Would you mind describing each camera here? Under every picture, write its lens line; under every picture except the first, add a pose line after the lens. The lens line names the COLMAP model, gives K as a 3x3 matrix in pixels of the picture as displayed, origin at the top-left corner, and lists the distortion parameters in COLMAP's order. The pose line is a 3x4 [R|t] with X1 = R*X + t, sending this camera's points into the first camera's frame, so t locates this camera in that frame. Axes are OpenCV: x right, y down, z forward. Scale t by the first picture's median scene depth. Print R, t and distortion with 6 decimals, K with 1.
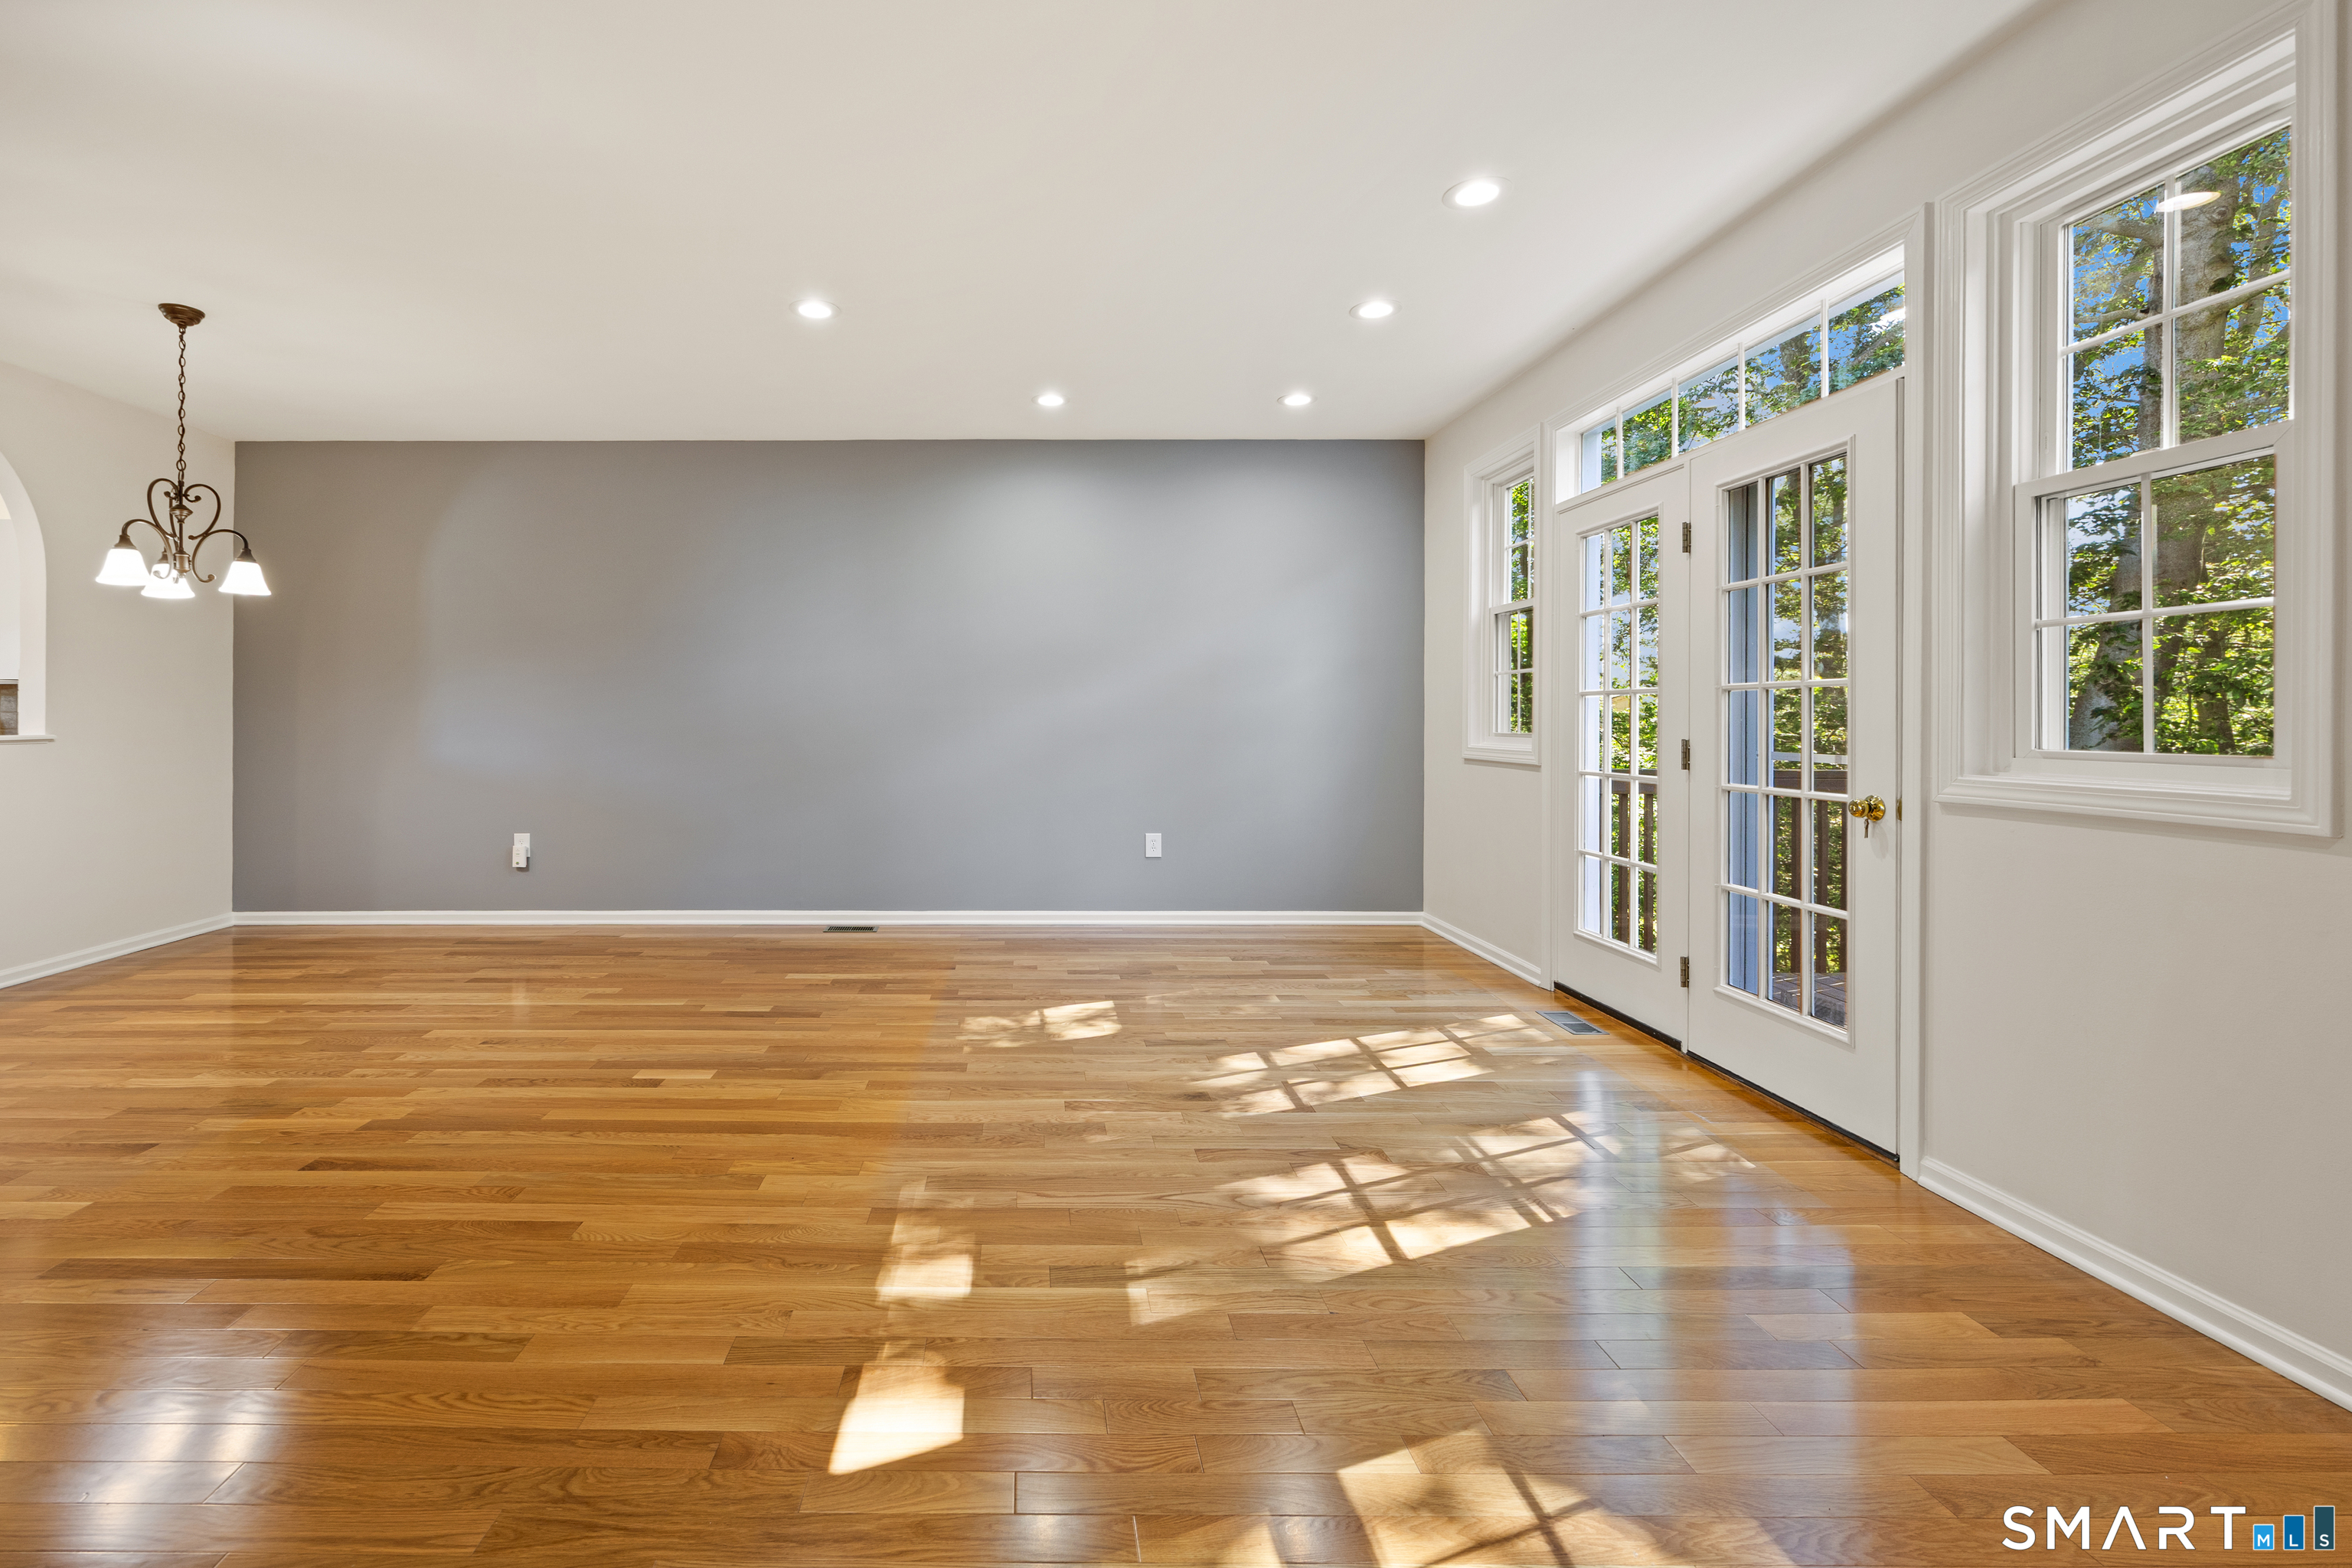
lens RADIAL K [[988.2, 0, 1010.4], [0, 988.2, 706.3], [0, 0, 1]] dist [-0.001529, 0.000086]
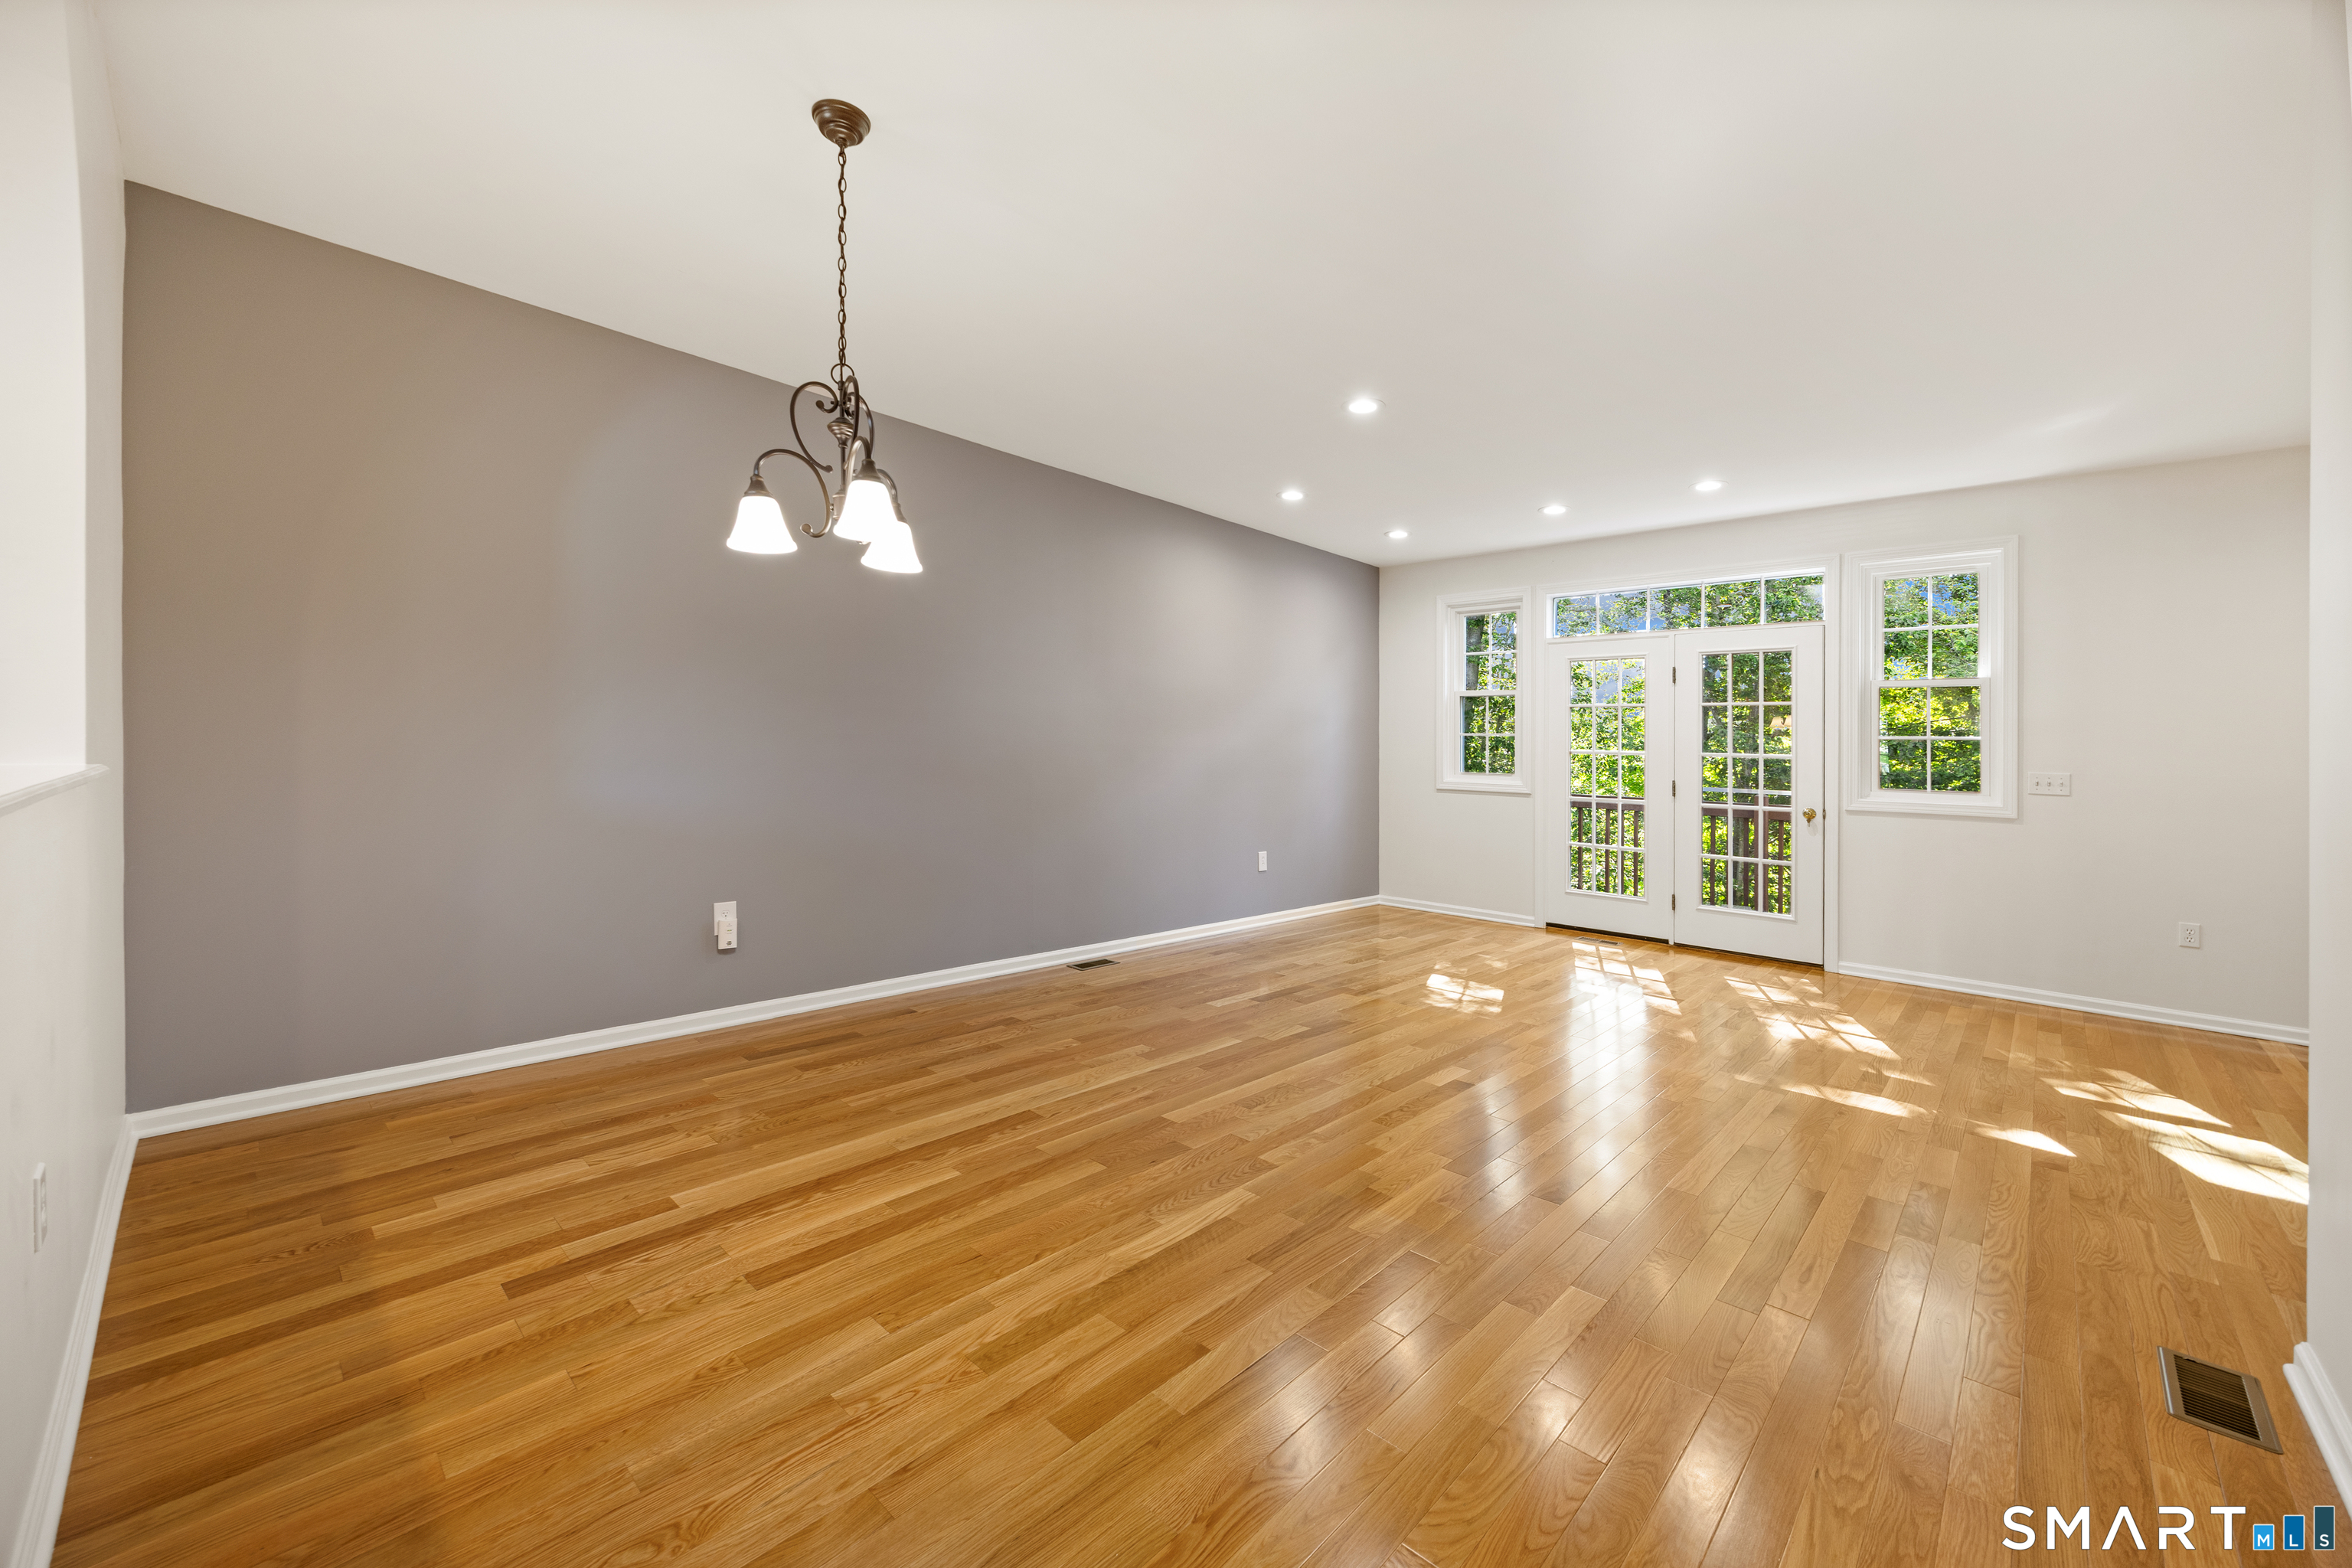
lens RADIAL K [[940.9, 0, 1175.5], [0, 940.9, 714.6], [0, 0, 1]] dist [-0.000934, 0.001637]
pose [[0.676853, 0.048360, 0.734528, -1.556937], [-0.037251, 0.998811, -0.031435, -0.001227], [-0.735175, -0.006085, 0.677850, 0.557493]]
